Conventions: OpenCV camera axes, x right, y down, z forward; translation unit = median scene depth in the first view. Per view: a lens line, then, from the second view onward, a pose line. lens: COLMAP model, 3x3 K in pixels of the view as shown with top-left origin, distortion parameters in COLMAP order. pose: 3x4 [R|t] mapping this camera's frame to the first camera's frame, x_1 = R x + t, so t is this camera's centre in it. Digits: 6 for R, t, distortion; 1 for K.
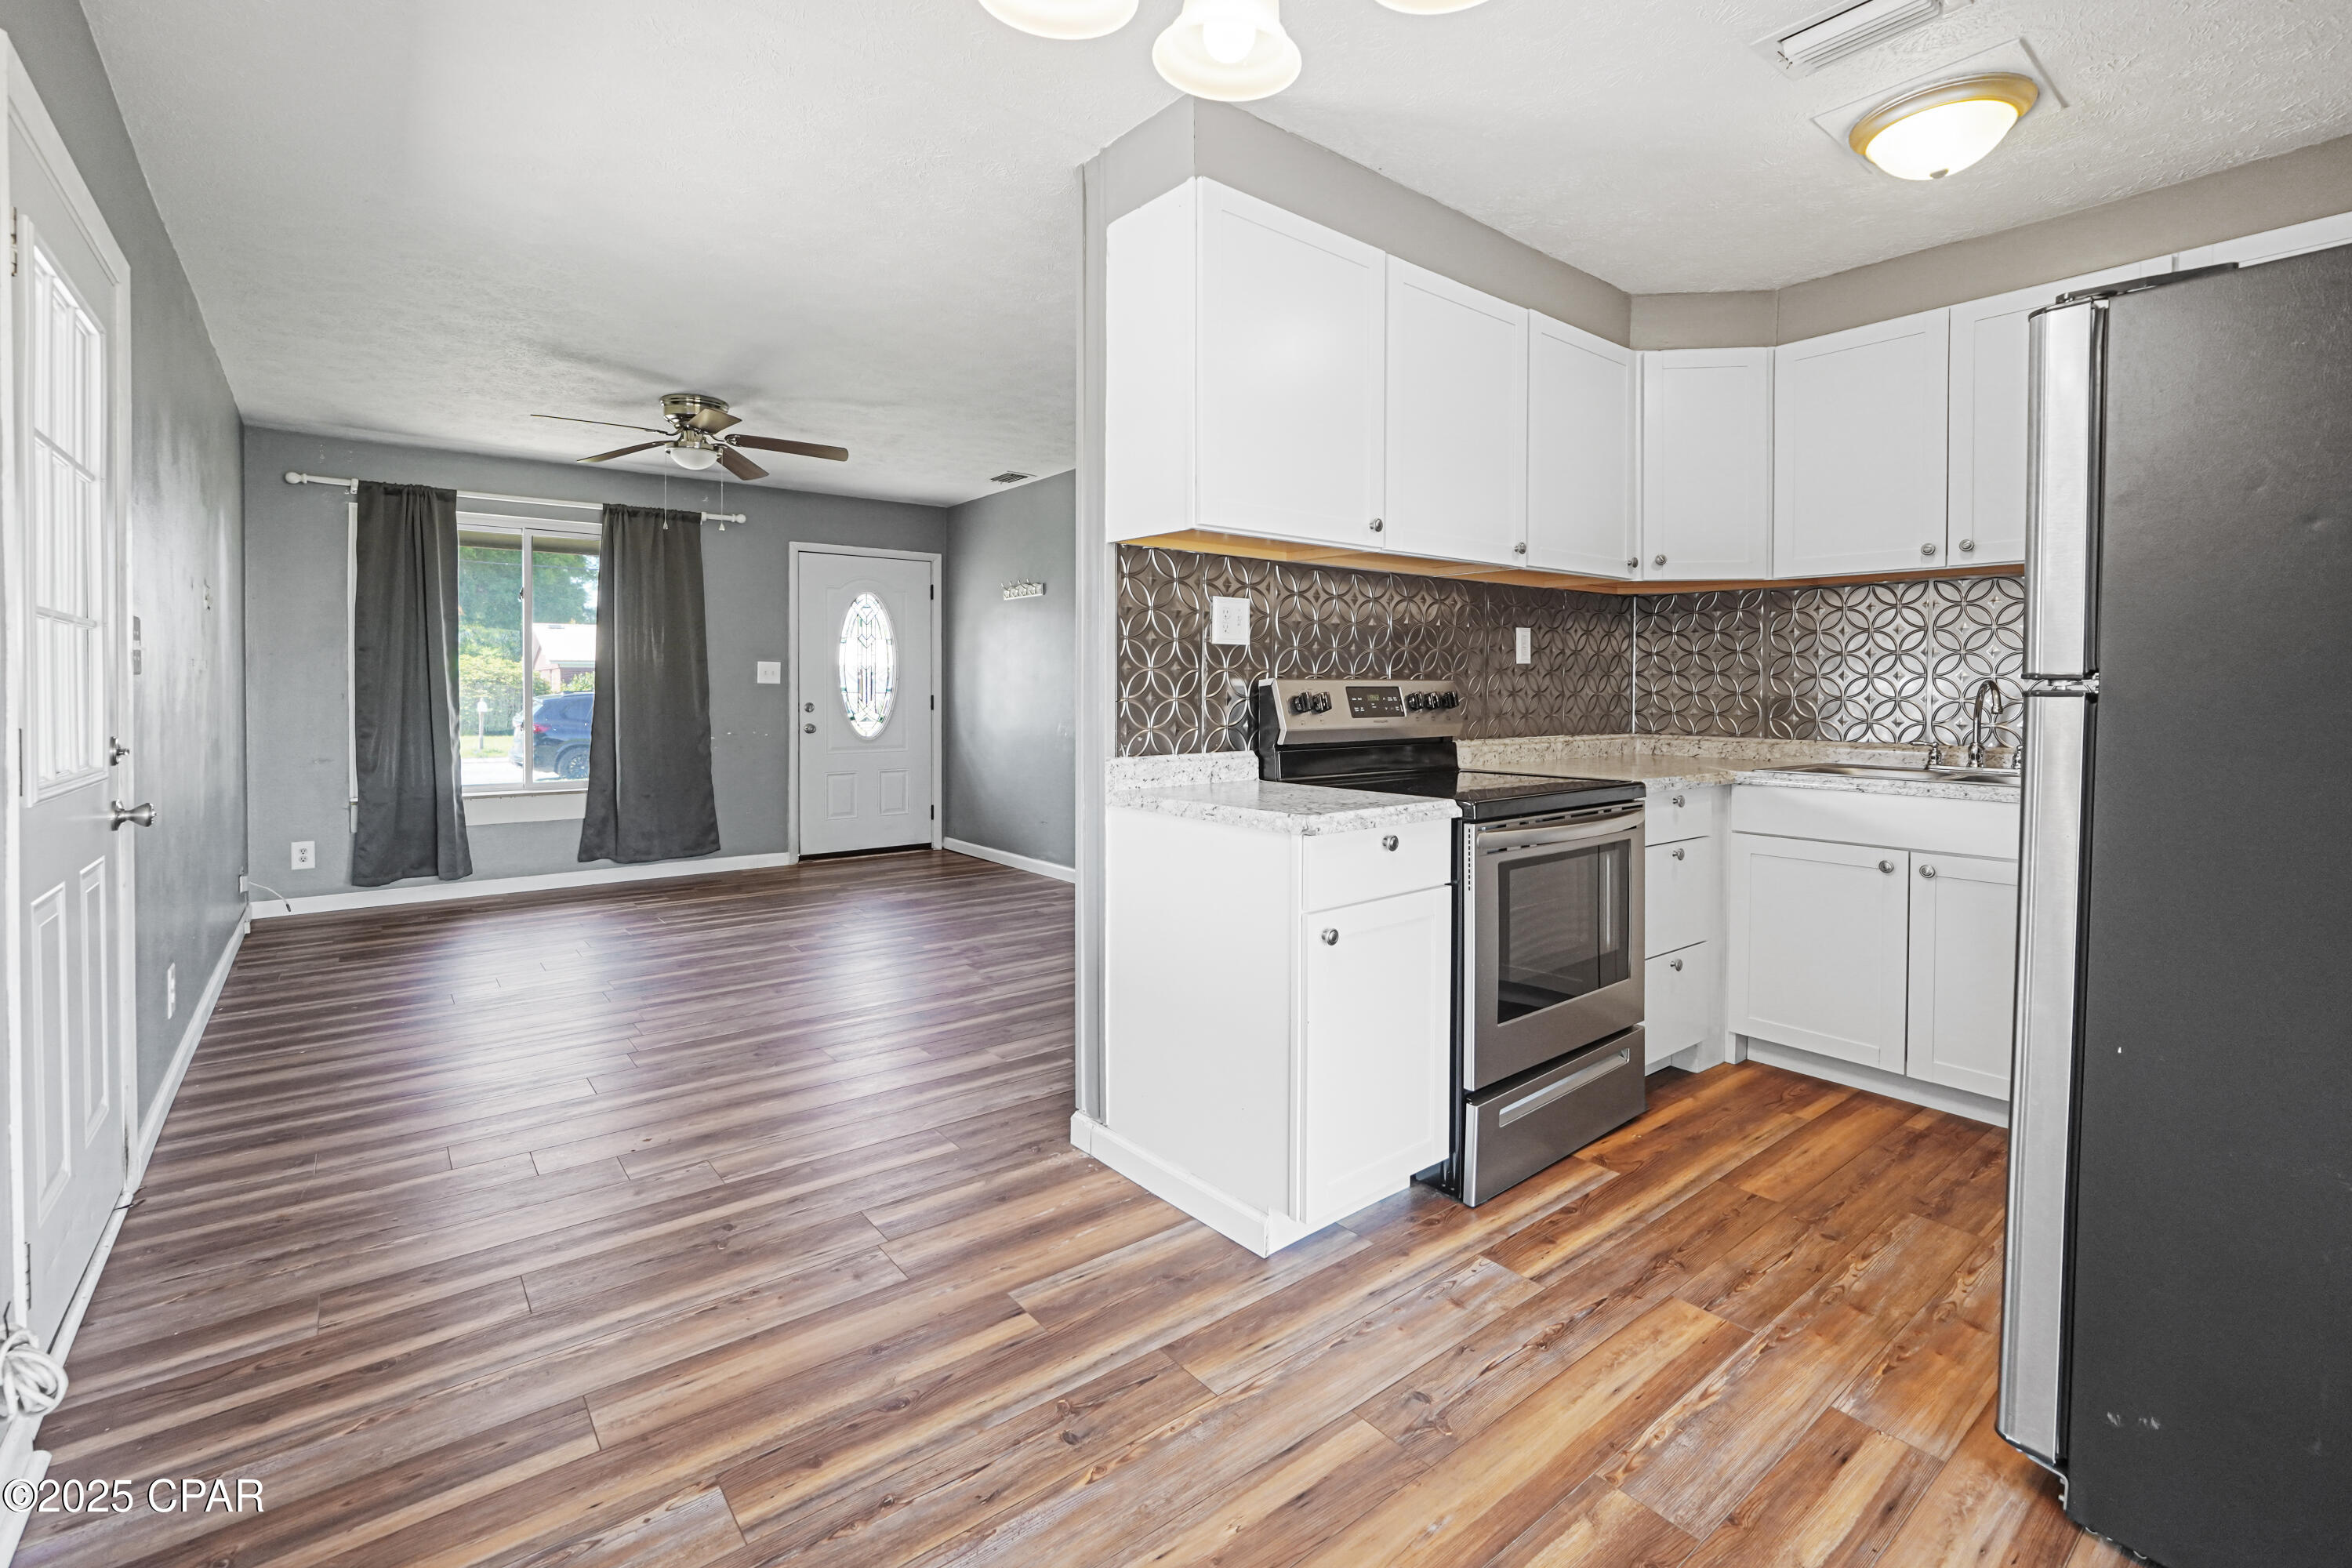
lens RADIAL K [[954.9, 0, 1066.1], [0, 954.9, 705.5], [0, 0, 1]] dist [-0.010309, 0.003458]
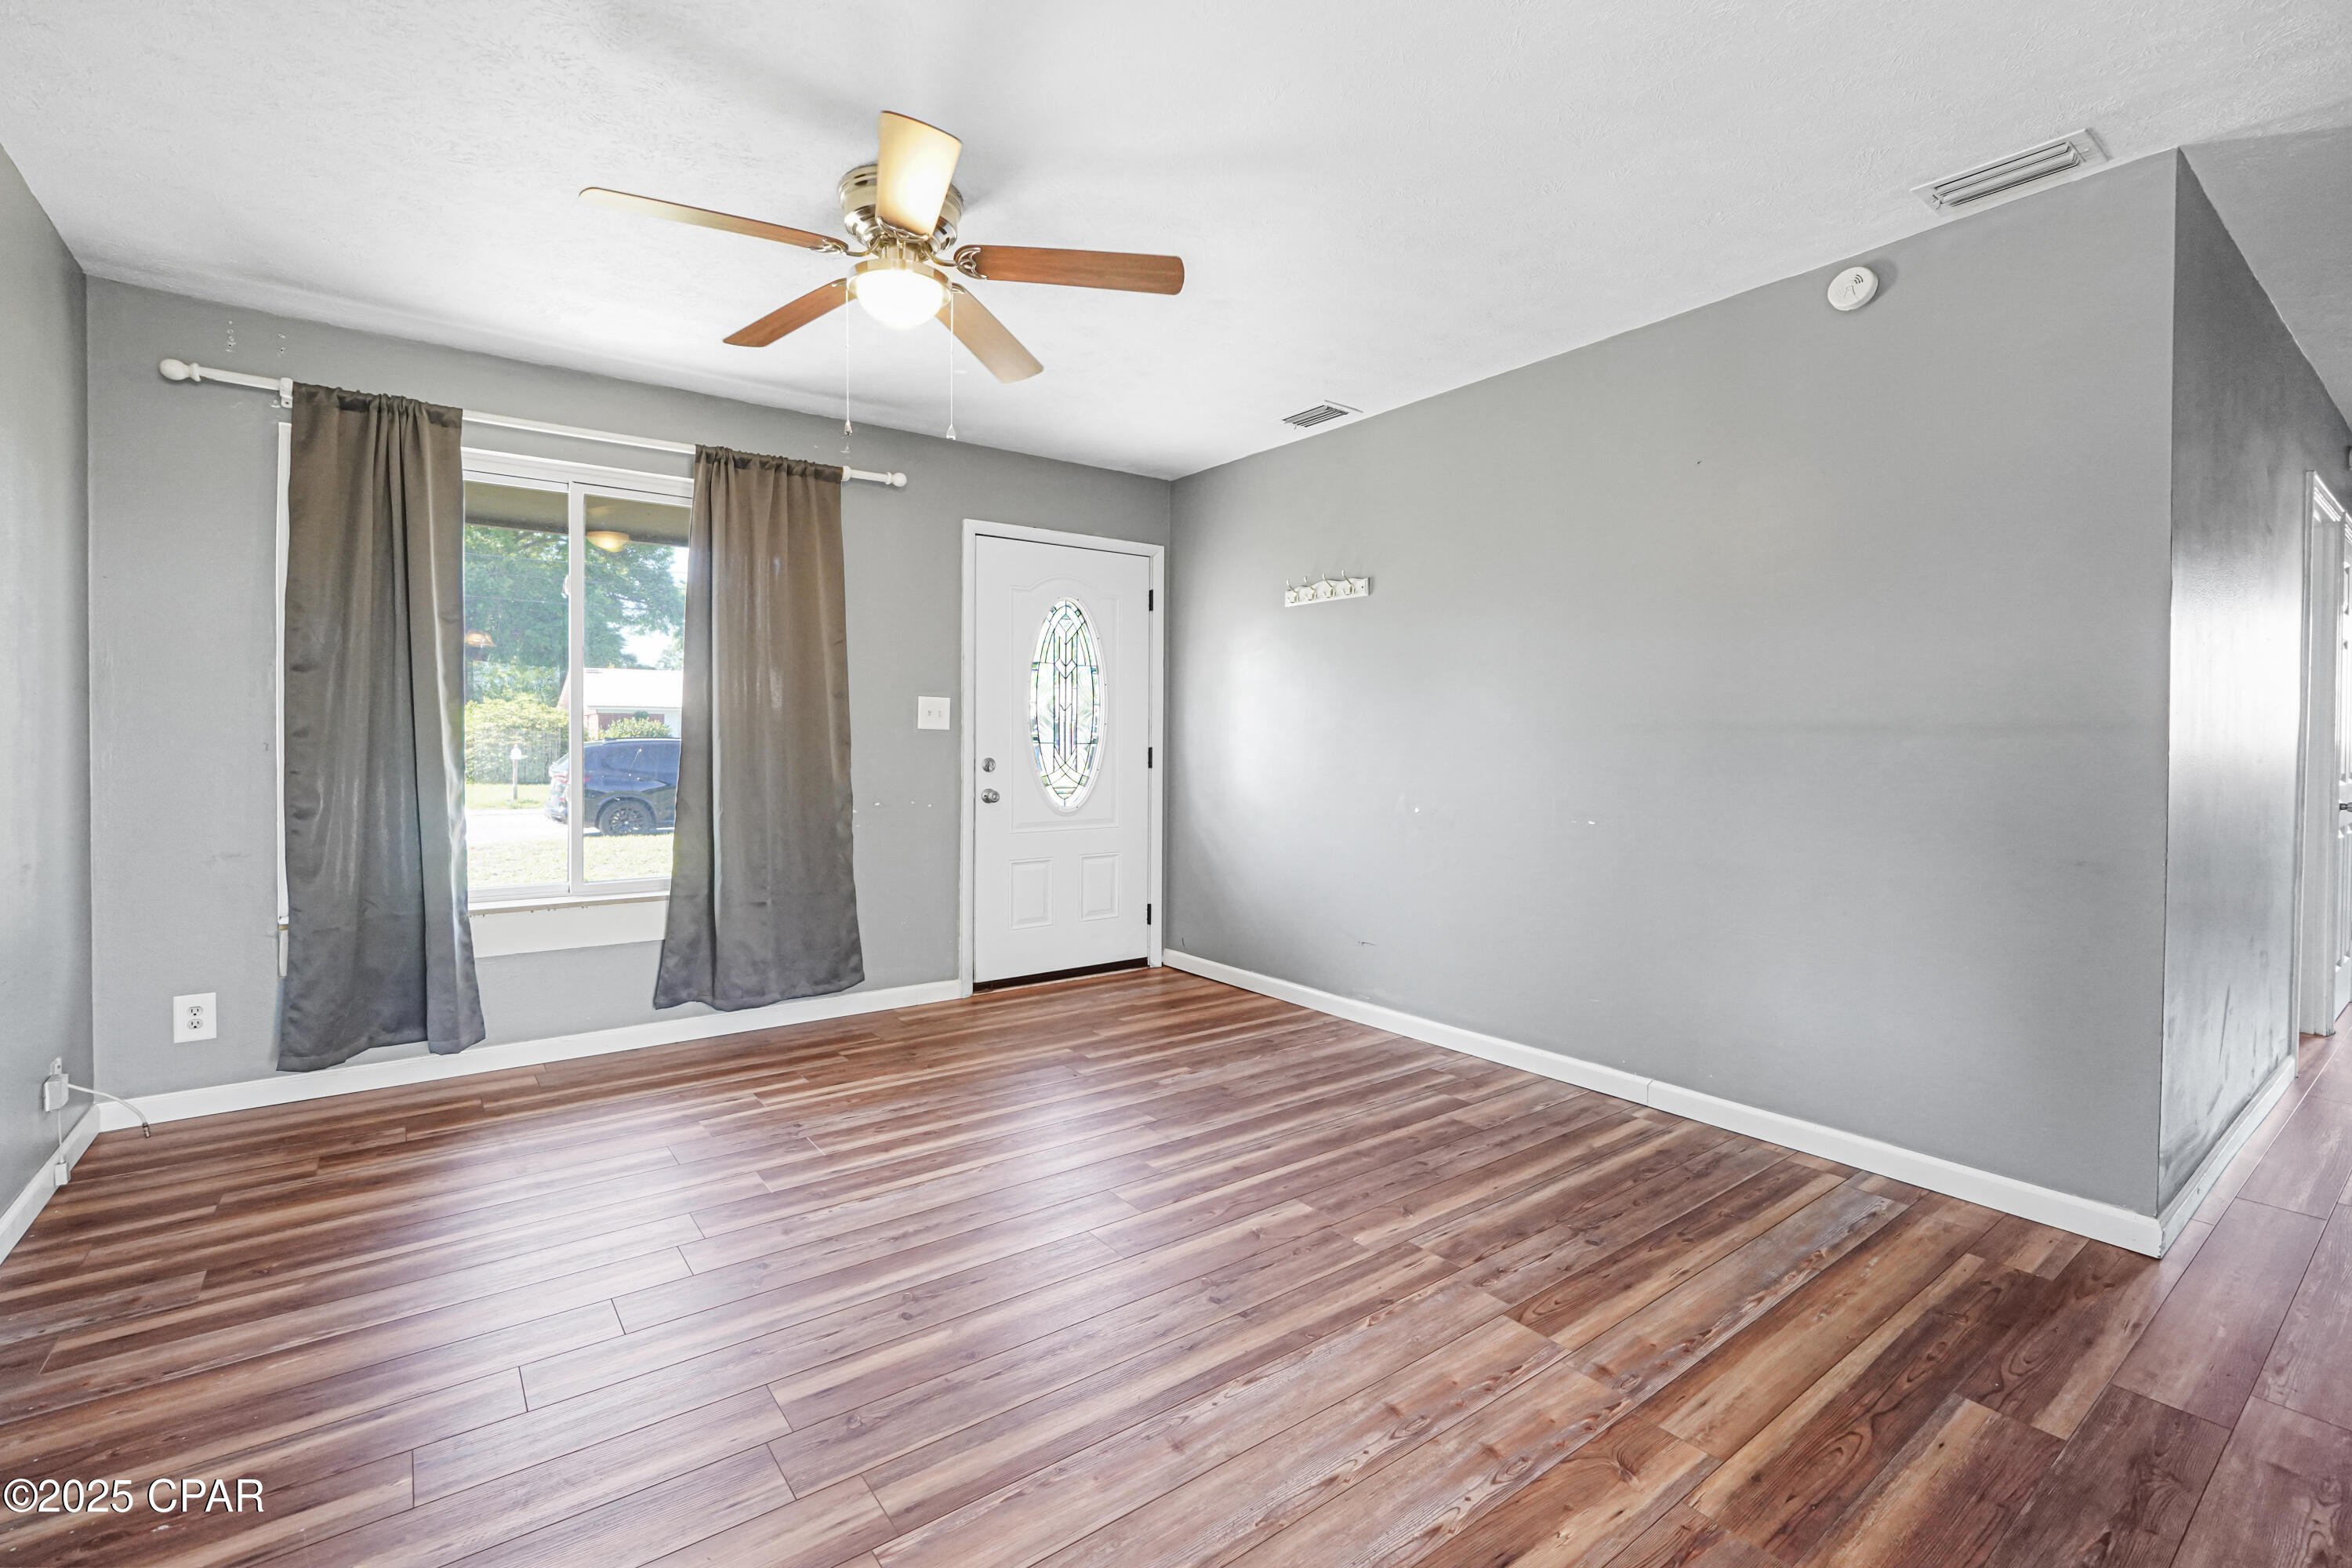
lens RADIAL K [[984.1, 0, 1133.6], [0, 984.1, 753.5], [0, 0, 1]] dist [-0.015300, 0.005137]
pose [[0.999923, 0.004108, 0.011745, -0.211184], [-0.004098, 0.999991, -0.000892, -0.006843], [-0.011749, 0.000844, 0.999931, 0.359301]]
